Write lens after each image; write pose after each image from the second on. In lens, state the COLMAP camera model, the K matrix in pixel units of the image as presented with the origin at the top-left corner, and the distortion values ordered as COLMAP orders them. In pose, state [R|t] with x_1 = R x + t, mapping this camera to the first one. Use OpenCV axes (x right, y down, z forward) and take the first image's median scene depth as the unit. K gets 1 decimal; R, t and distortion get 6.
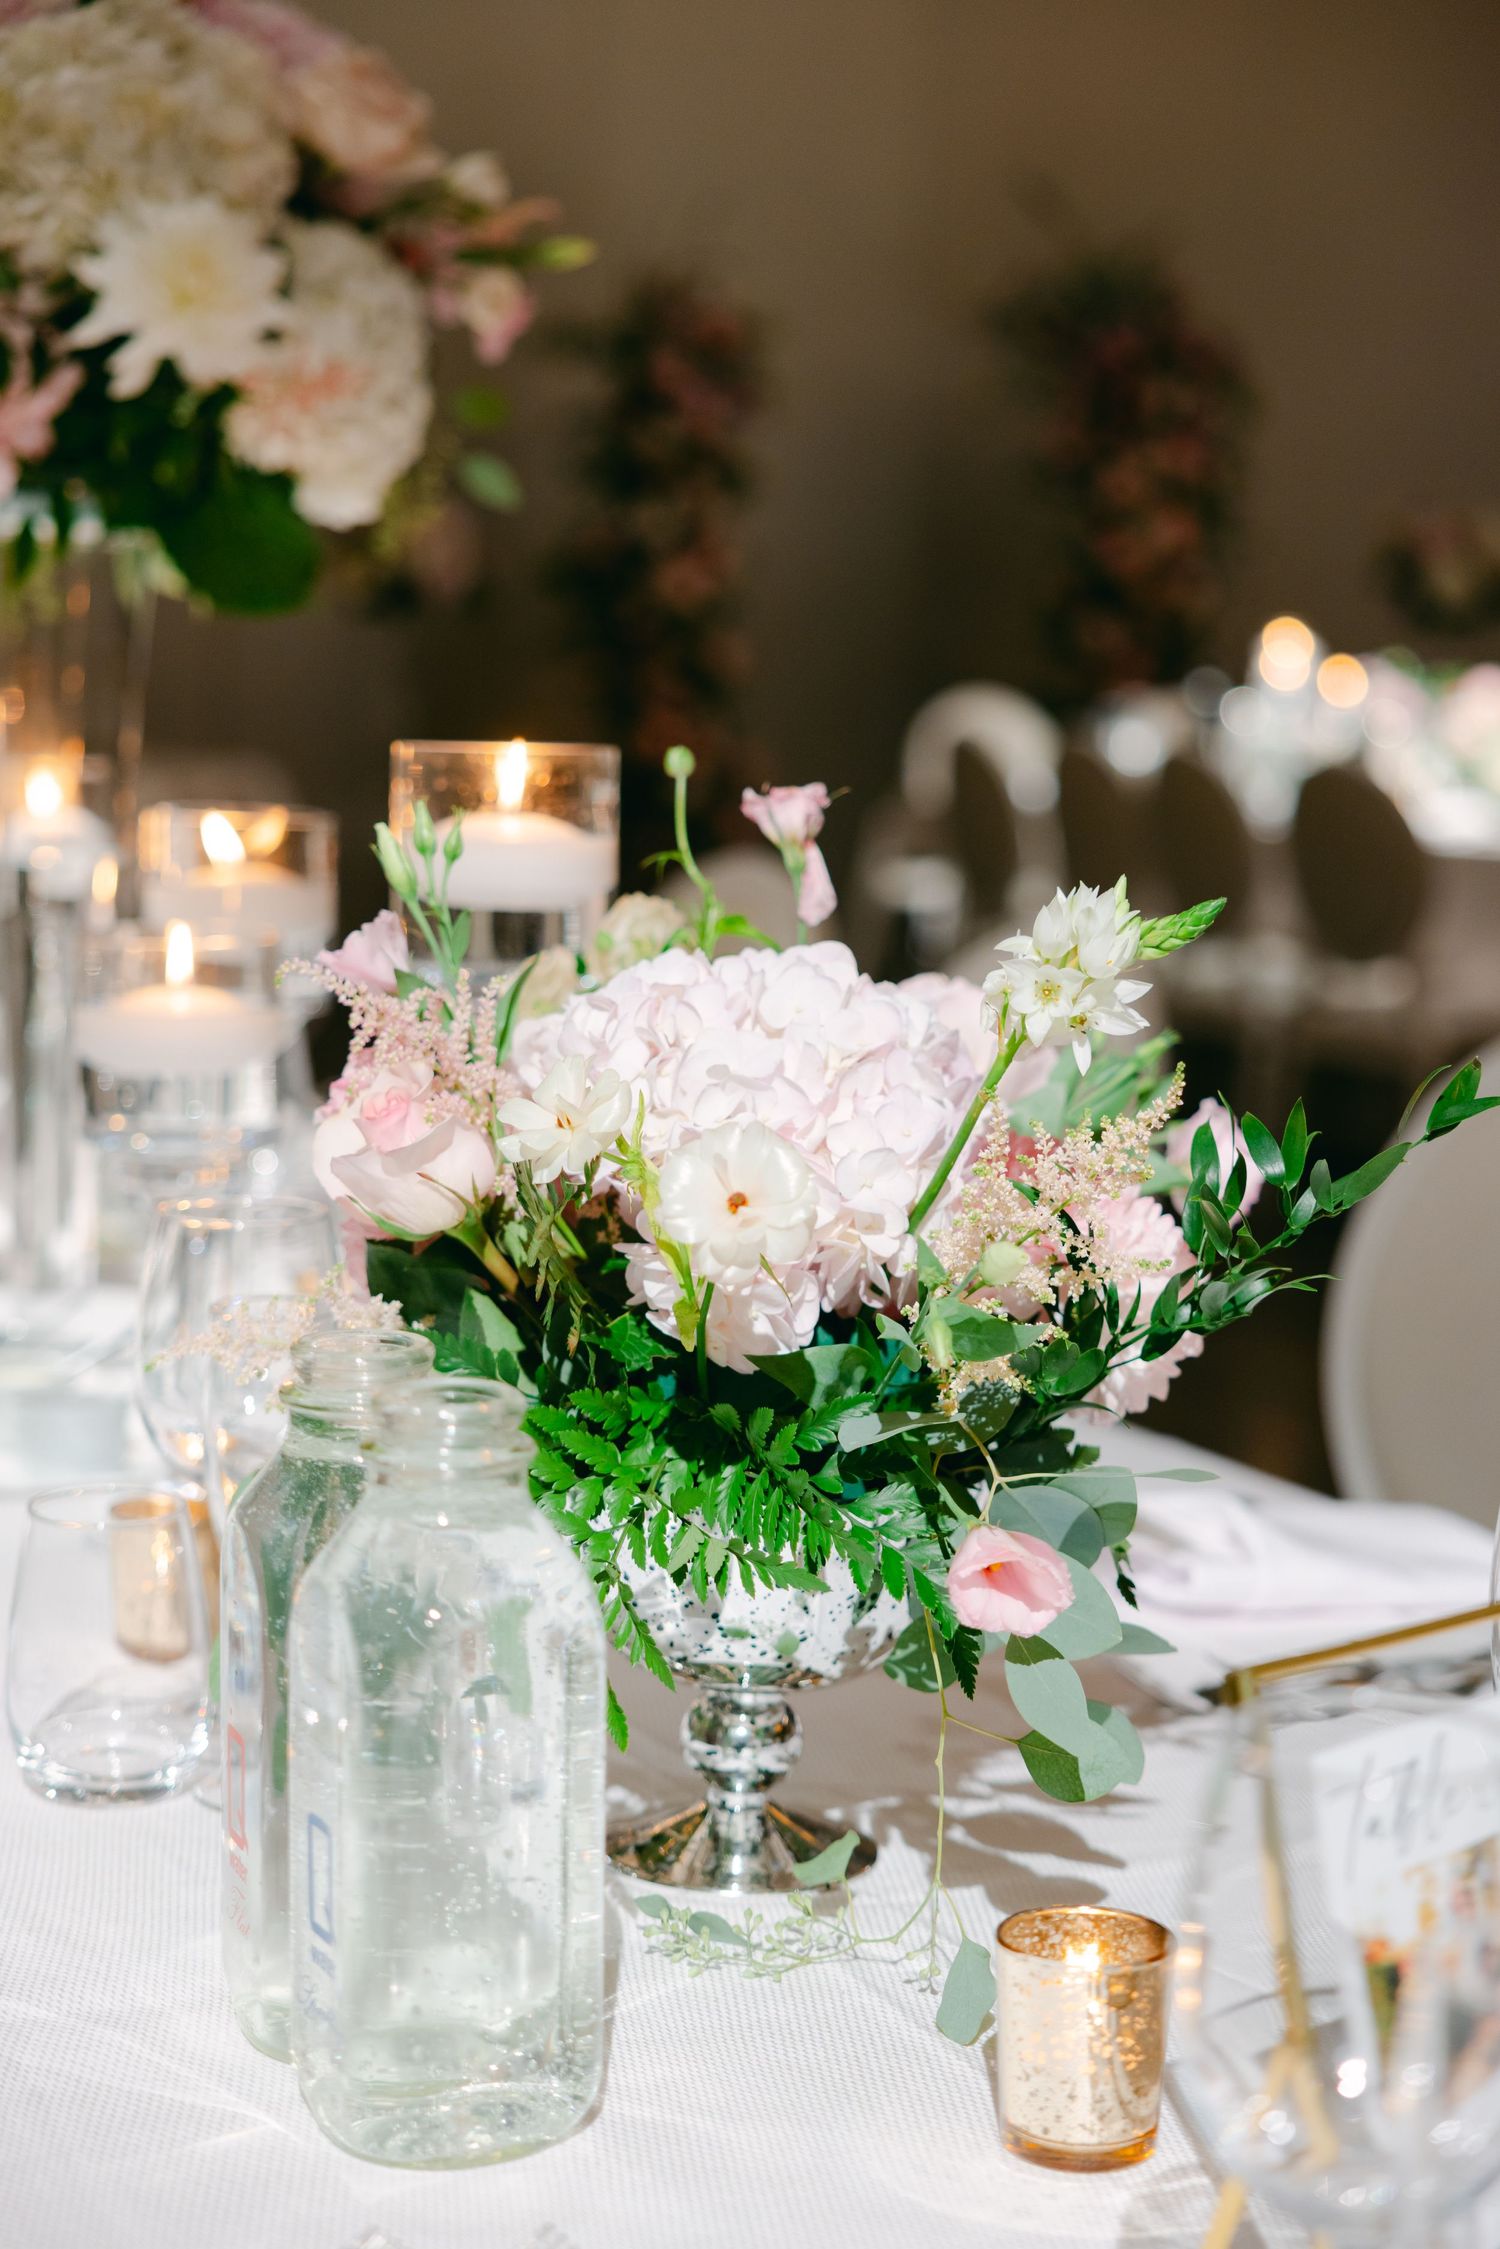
lens RADIAL K [[4015.1, 0, 750.0], [0, 4015.1, 1124.5], [0, 0, 1]] dist [0.038939, -0.128578]
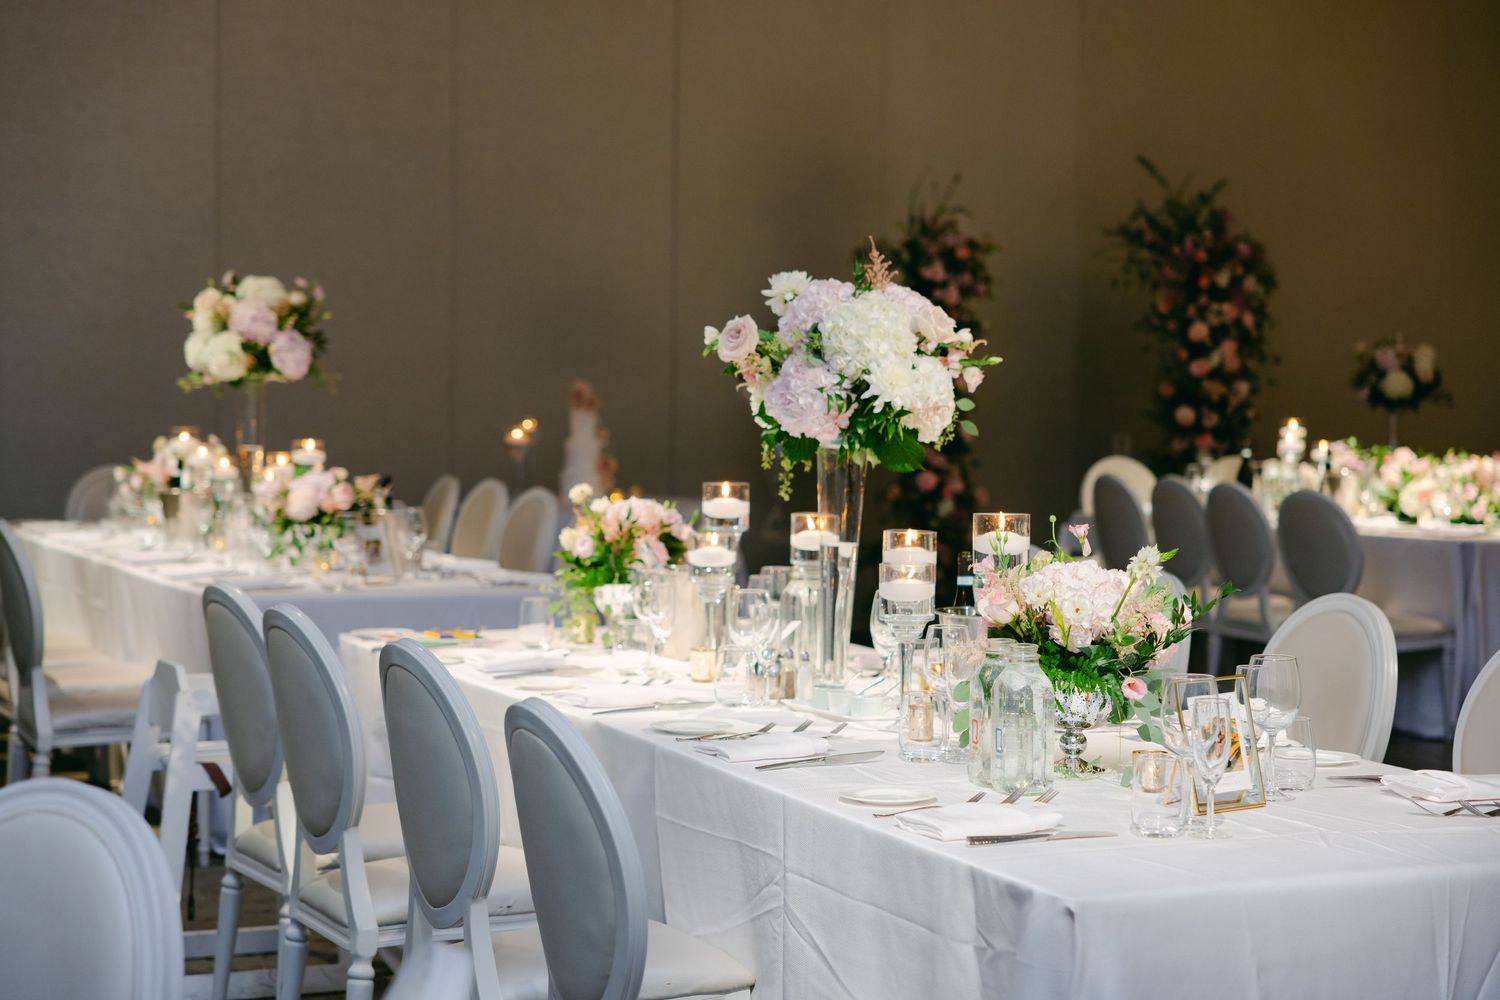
lens RADIAL K [[2899.8, 0, 750.0], [0, 2899.8, 500.0], [0, 0, 1]] dist [0.035838, 0.057235]
pose [[0.997717, -0.008774, -0.066965, -0.120218], [0.003067, 0.996389, -0.084854, 0.135666], [0.067467, 0.084454, 0.994141, -1.883906]]
